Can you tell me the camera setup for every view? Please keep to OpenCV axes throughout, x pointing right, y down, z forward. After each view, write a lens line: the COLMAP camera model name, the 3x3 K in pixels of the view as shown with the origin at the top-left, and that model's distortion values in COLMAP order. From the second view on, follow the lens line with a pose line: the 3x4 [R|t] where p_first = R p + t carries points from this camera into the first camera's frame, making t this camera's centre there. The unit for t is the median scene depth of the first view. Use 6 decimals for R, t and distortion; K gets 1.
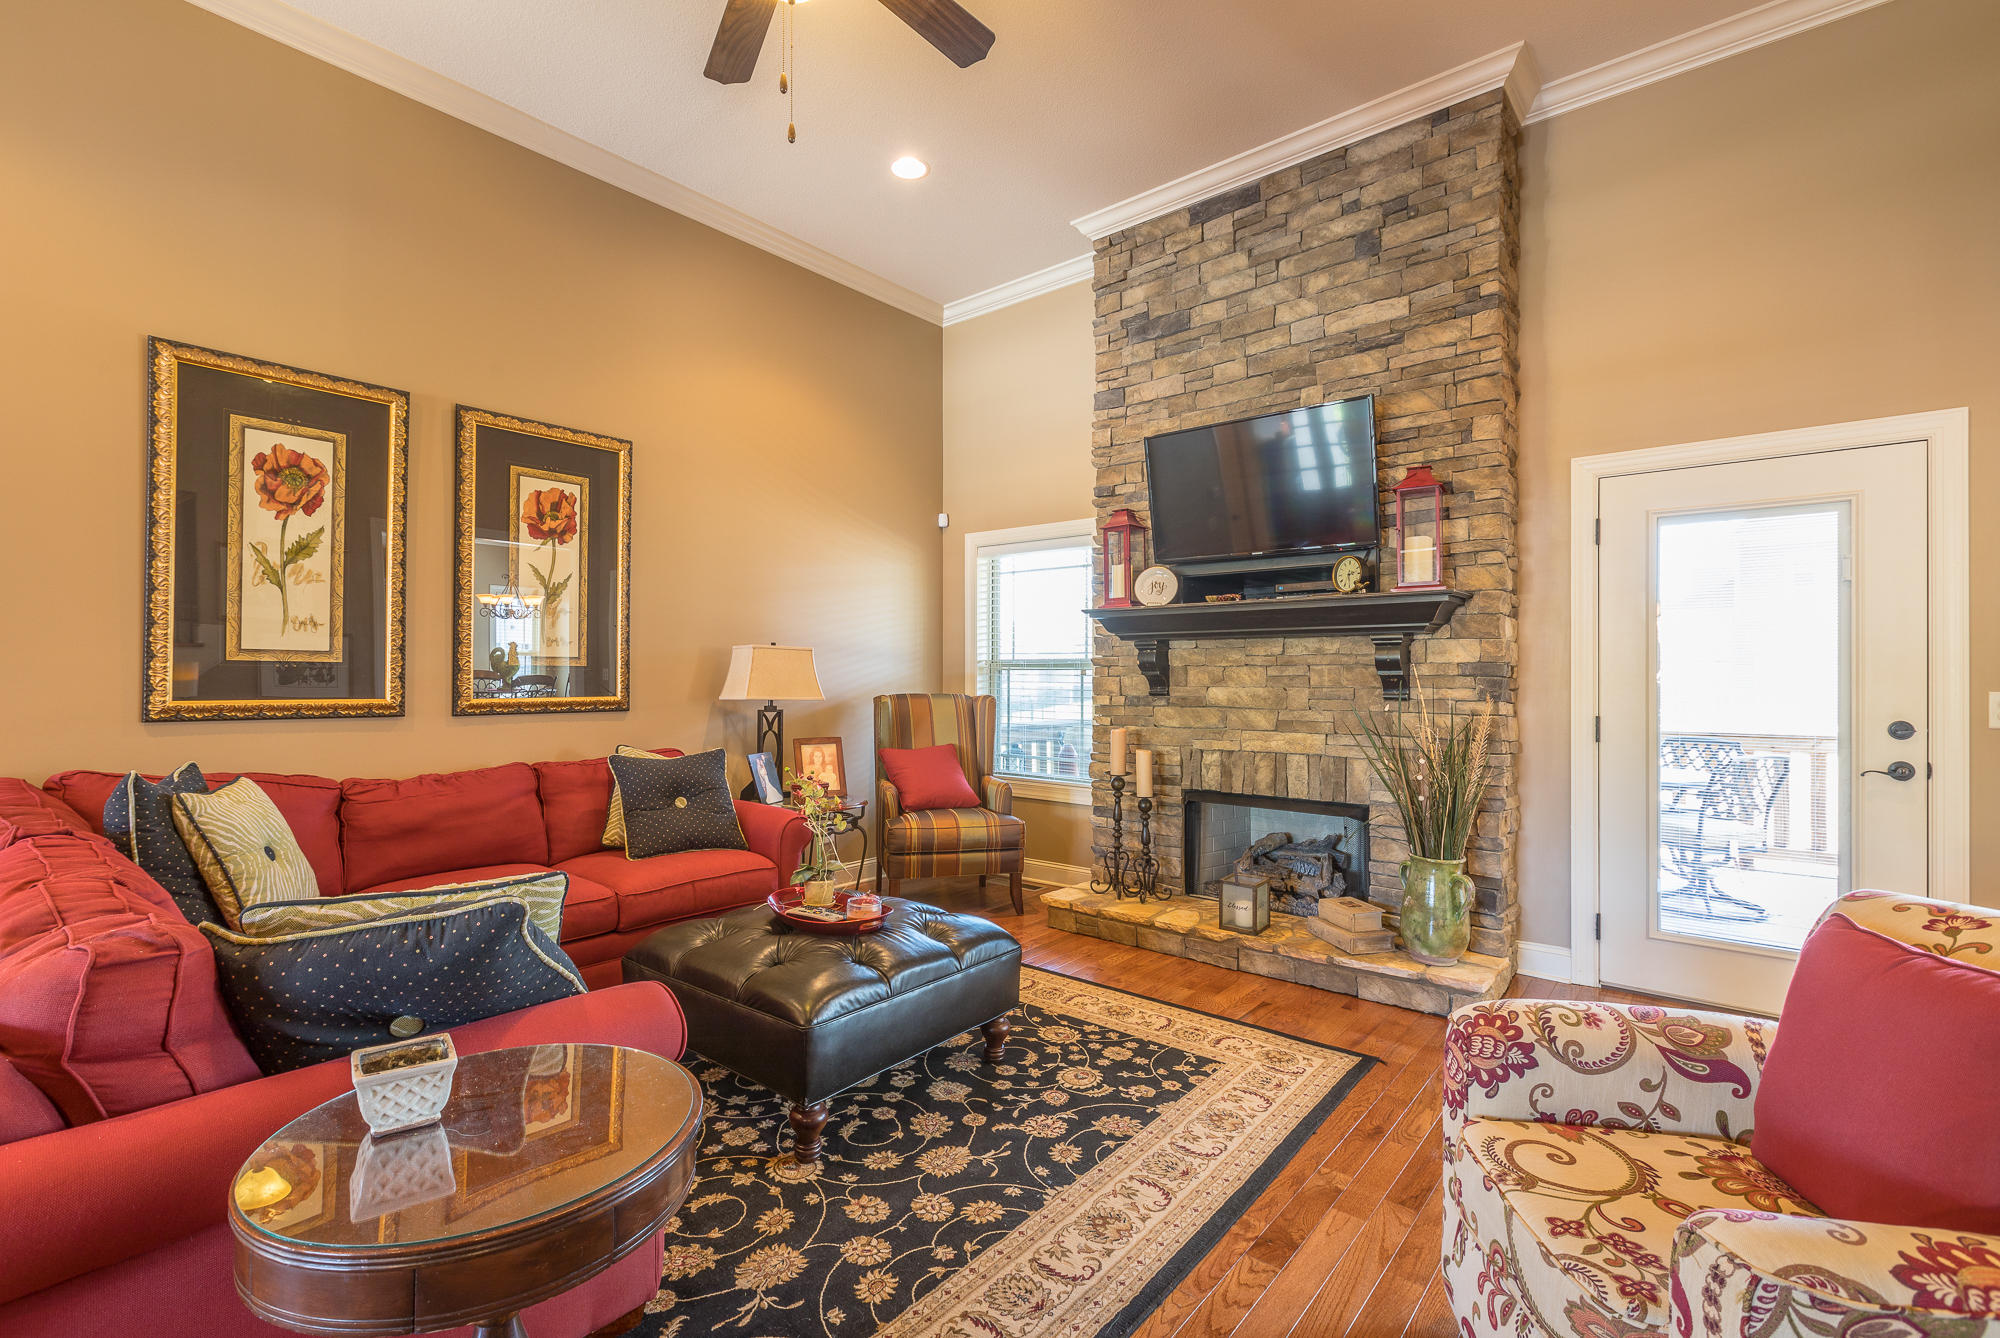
lens RADIAL K [[898.6, 0, 976.7], [0, 898.6, 665.0], [0, 0, 1]] dist [0.004917, -0.000468]
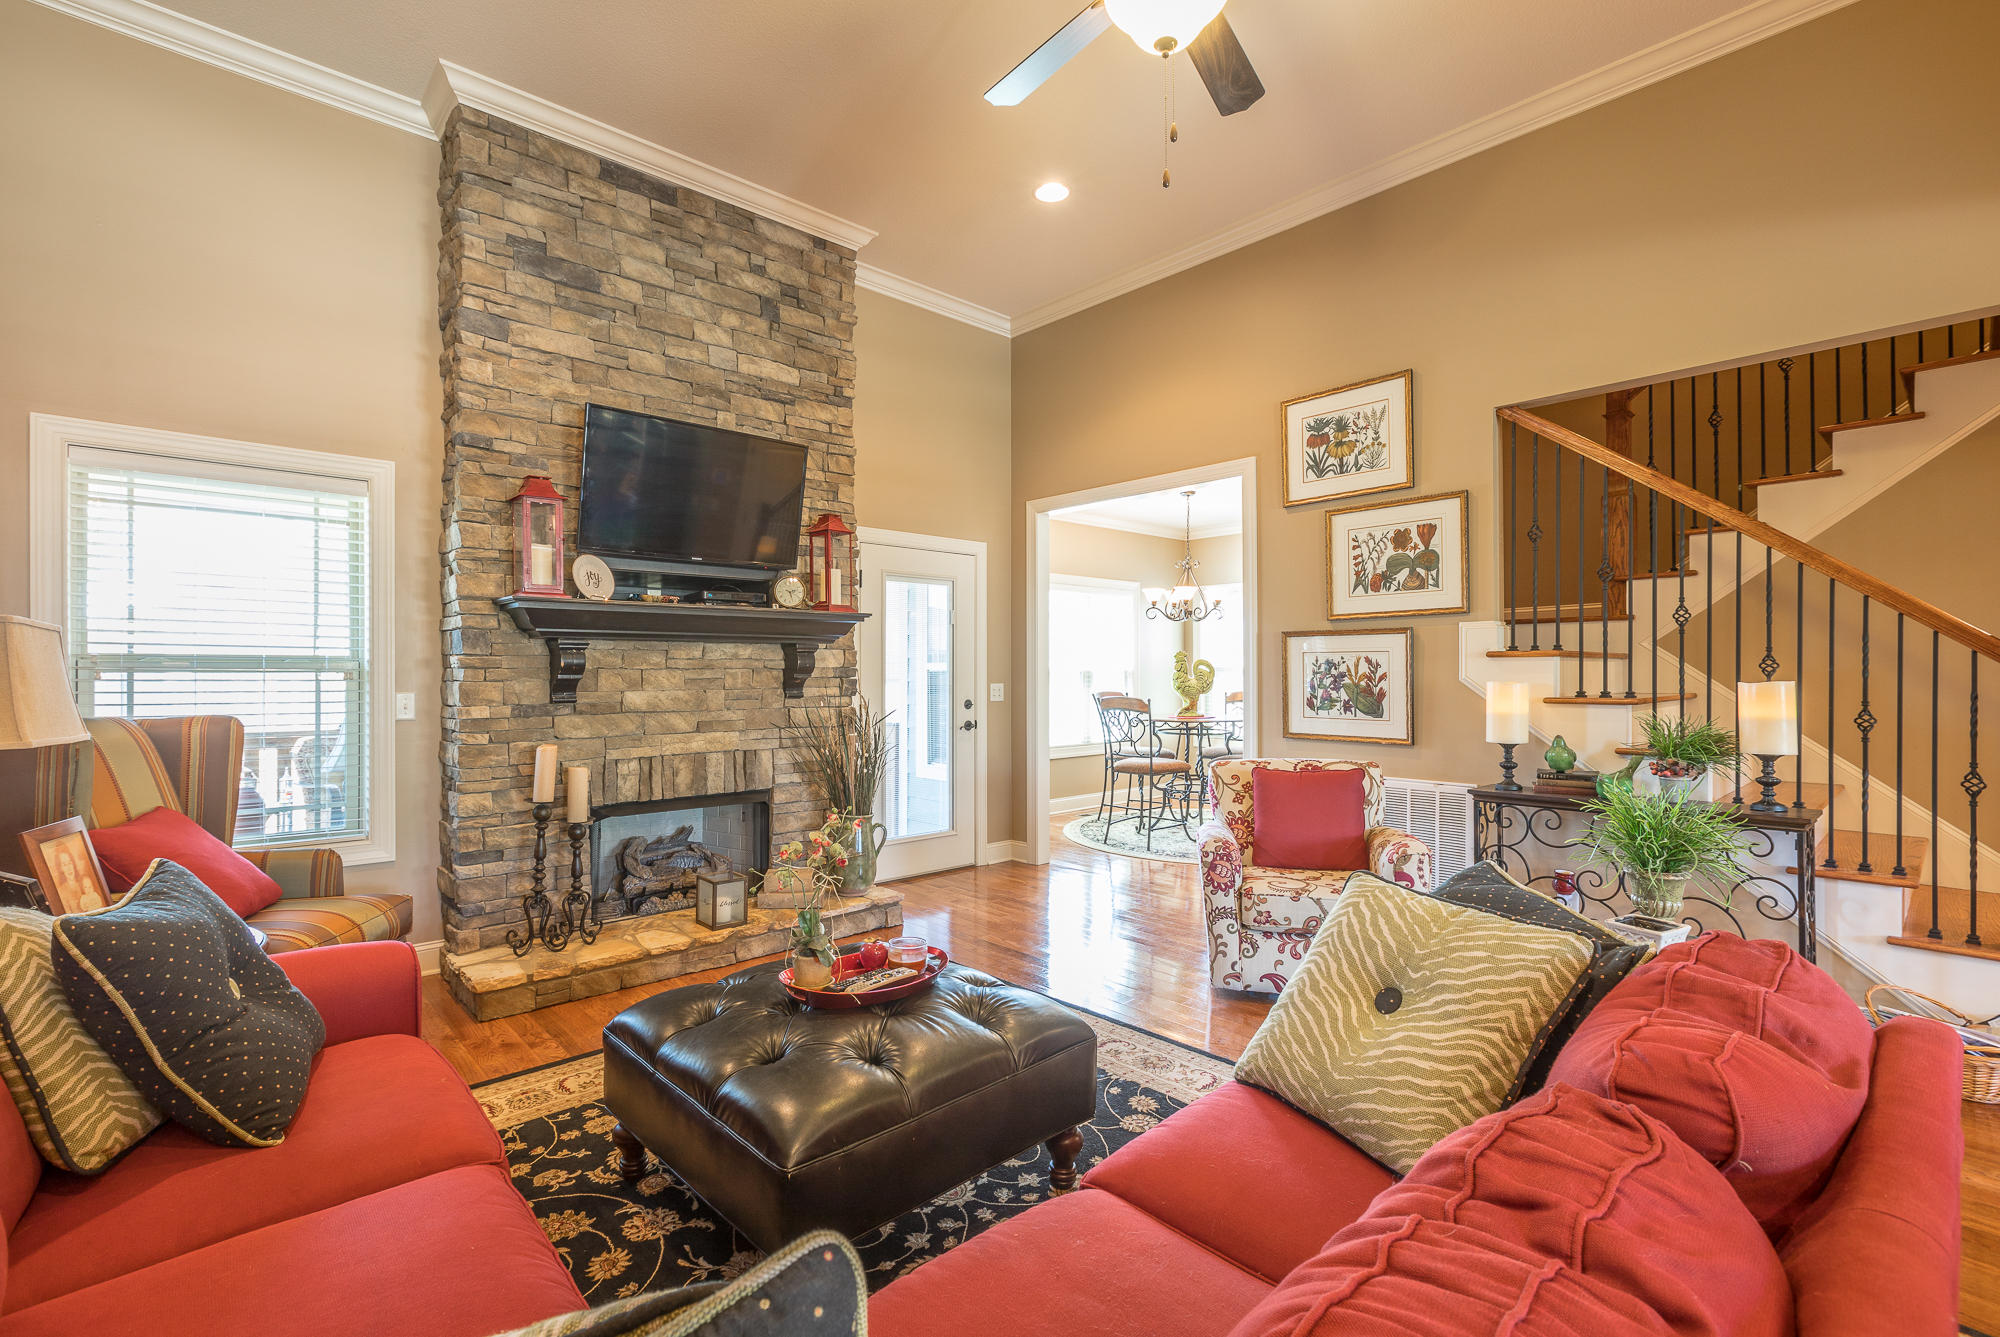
lens RADIAL K [[899.5, 0, 979.7], [0, 899.5, 671.4], [0, 0, 1]] dist [0.002624, 0.000420]
pose [[0.126224, -0.001008, 0.992001, -0.711737], [-0.007751, 0.999968, 0.002002, -0.001208], [-0.991972, -0.007942, 0.126212, 0.593949]]
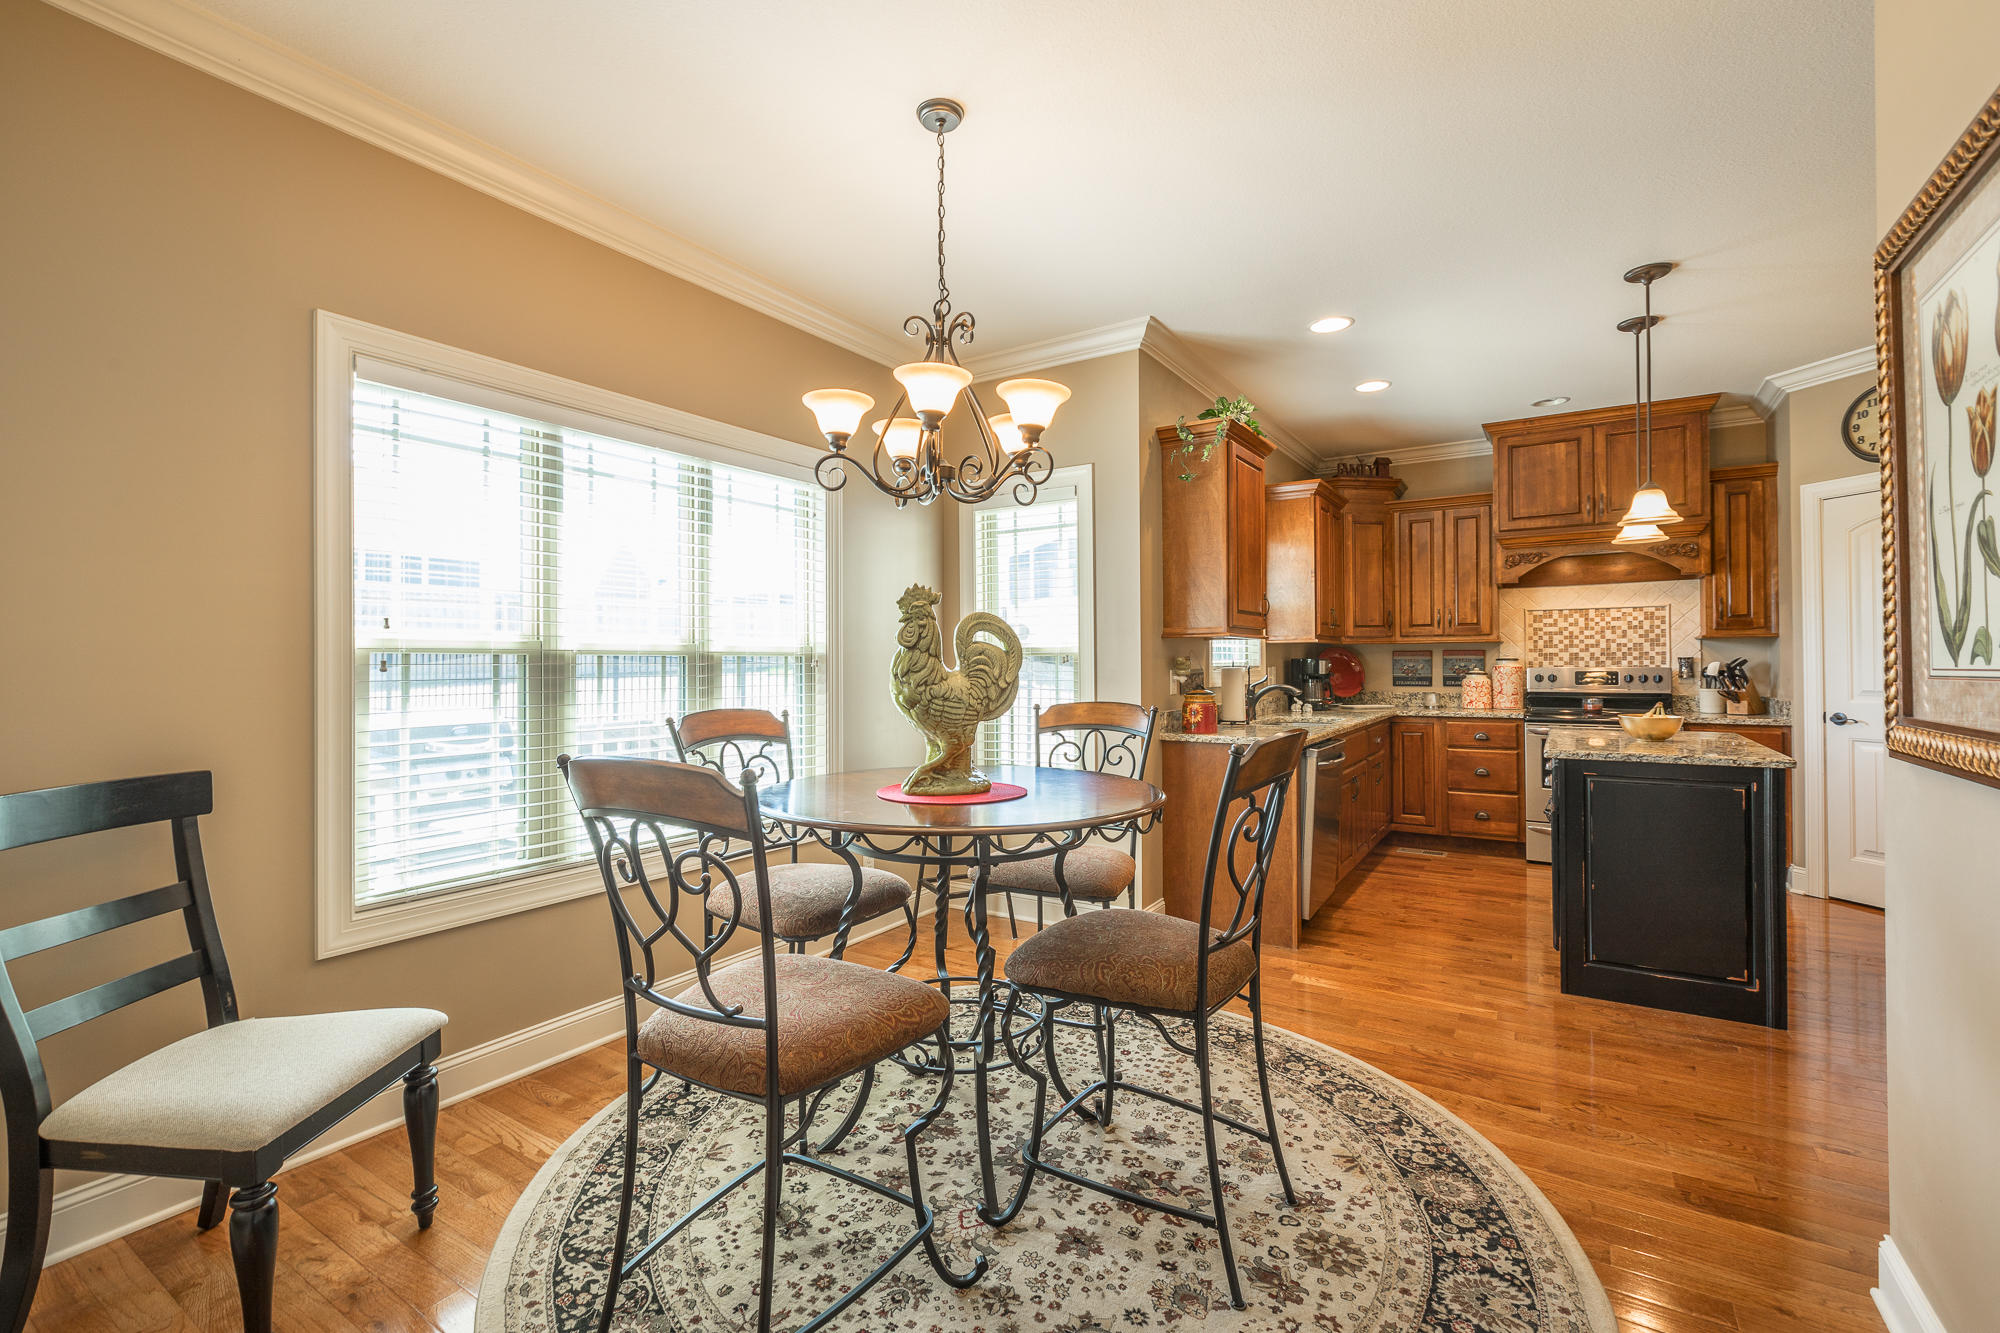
lens RADIAL K [[898.6, 0, 976.7], [0, 898.6, 662.5], [0, 0, 1]] dist [0.004917, -0.000468]
pose [[-0.126102, 0.000368, 0.992017, 0.632647], [-0.003998, 0.999992, -0.000879, 0.008111], [-0.992009, -0.004077, -0.126099, 0.449323]]
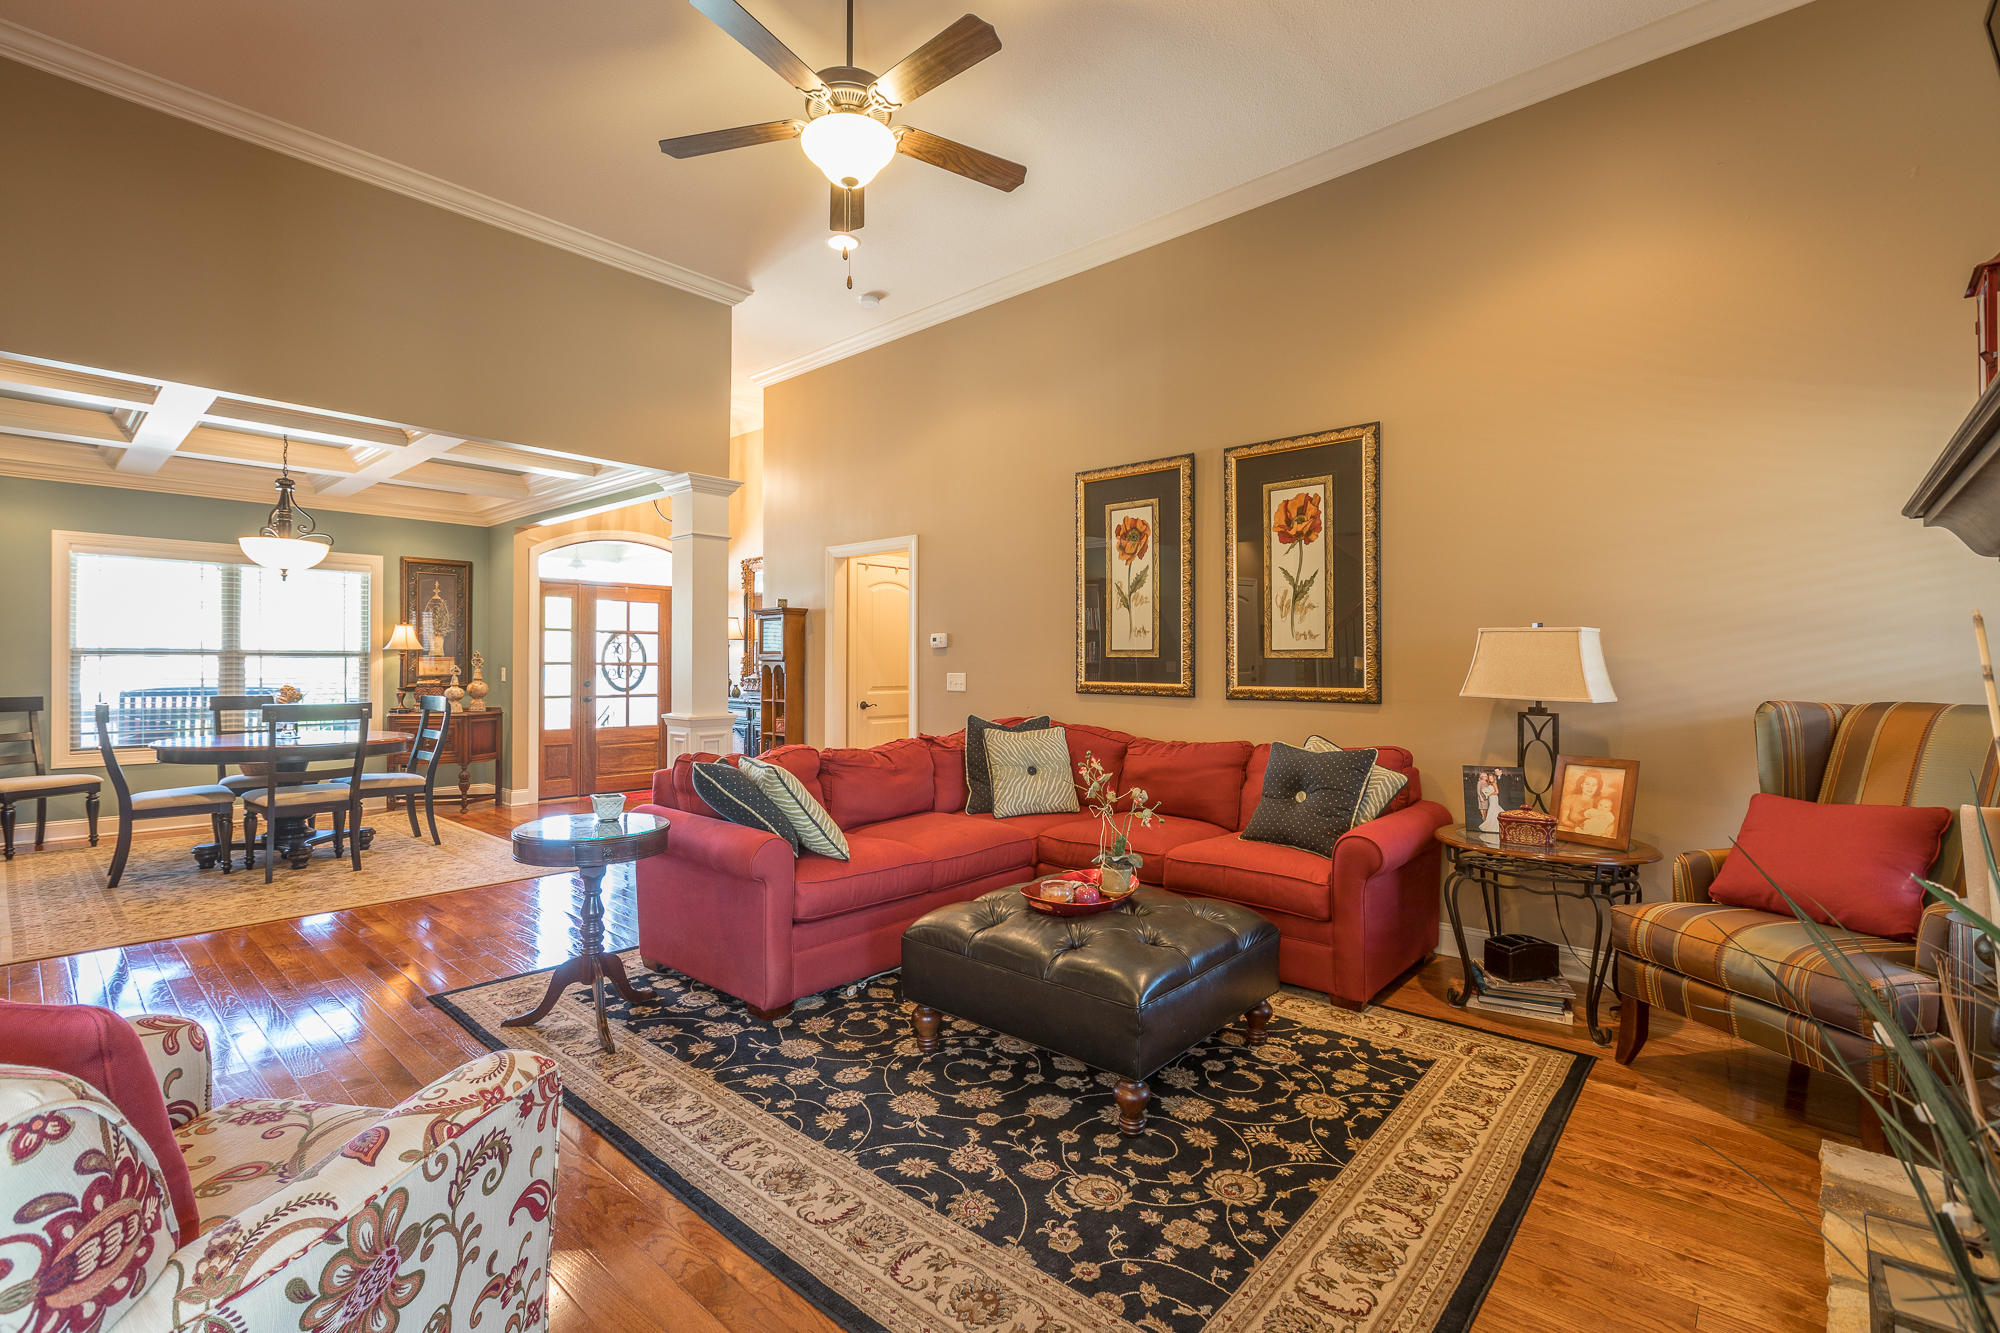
lens RADIAL K [[881.9, 0, 971.3], [0, 881.9, 662.4], [0, 0, 1]] dist [0.003074, 0.000027]
pose [[-0.036712, -0.006841, -0.999302, 0.638016], [0.006966, 0.999951, -0.007102, 0.011508], [0.999302, -0.007222, -0.036663, 0.680070]]
